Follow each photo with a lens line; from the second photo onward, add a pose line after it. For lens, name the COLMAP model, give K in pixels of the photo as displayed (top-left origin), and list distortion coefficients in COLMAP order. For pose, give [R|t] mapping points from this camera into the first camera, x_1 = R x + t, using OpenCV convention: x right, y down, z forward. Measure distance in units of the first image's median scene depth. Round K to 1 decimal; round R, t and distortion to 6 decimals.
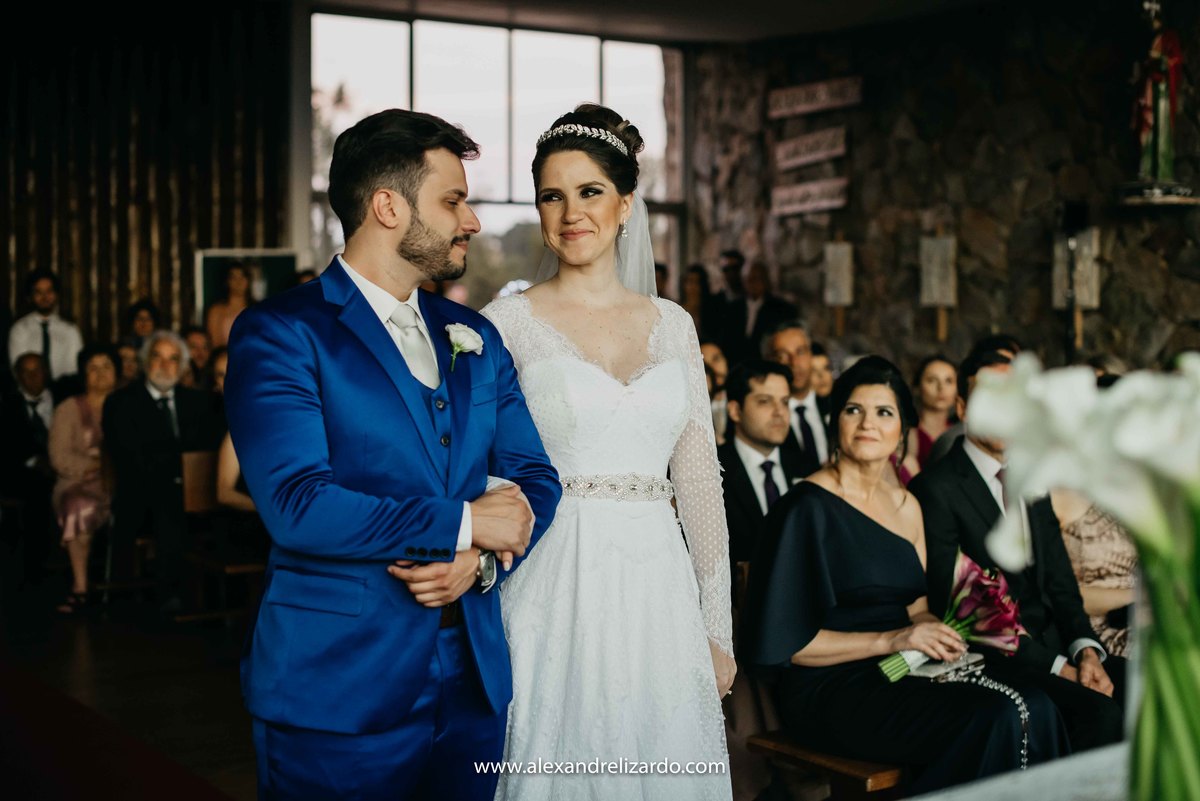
lens RADIAL K [[1724.9, 0, 606.3], [0, 1724.9, 397.8], [0, 0, 1]] dist [-0.104742, 0.000000]
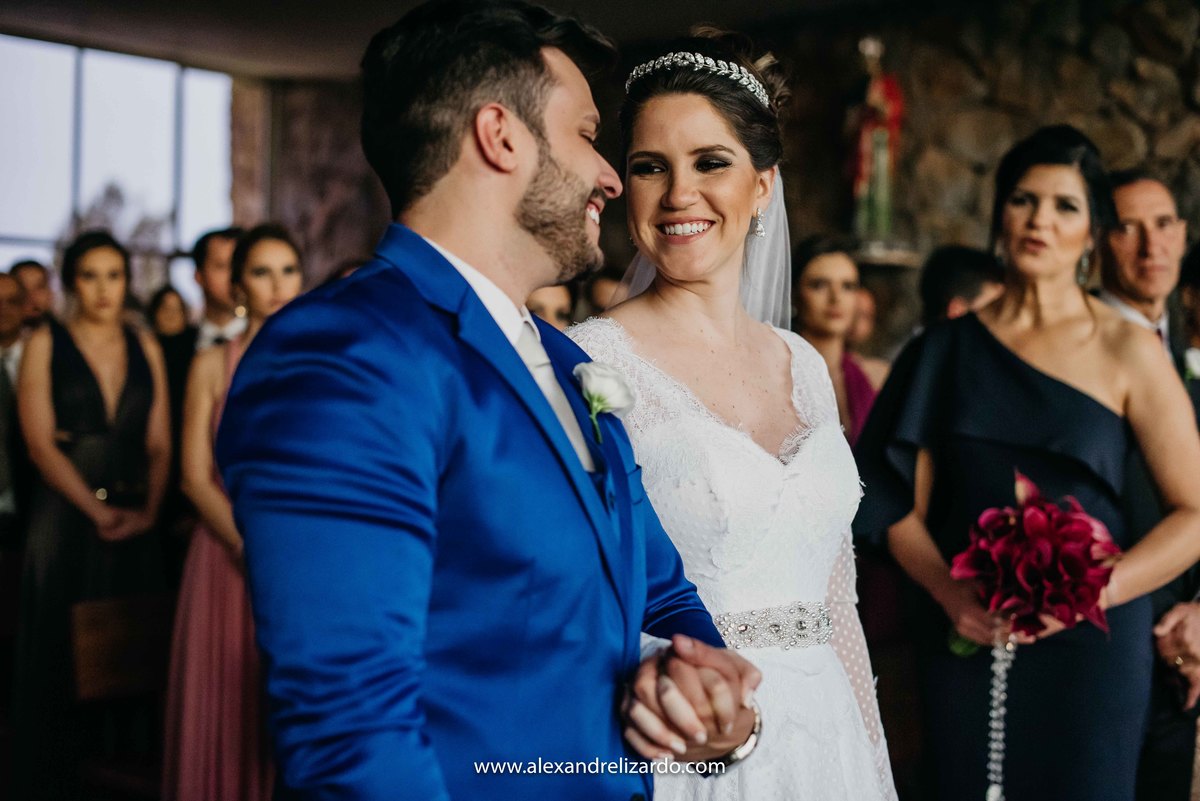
lens RADIAL K [[1654.2, 0, 618.2], [0, 1654.2, 431.2], [0, 0, 1]] dist [-0.048548, 0.000000]
pose [[0.951069, 0.008505, 0.308860, -0.229860], [-0.004107, 0.999881, -0.014886, -0.010677], [-0.308950, 0.012890, 0.950991, 0.432851]]
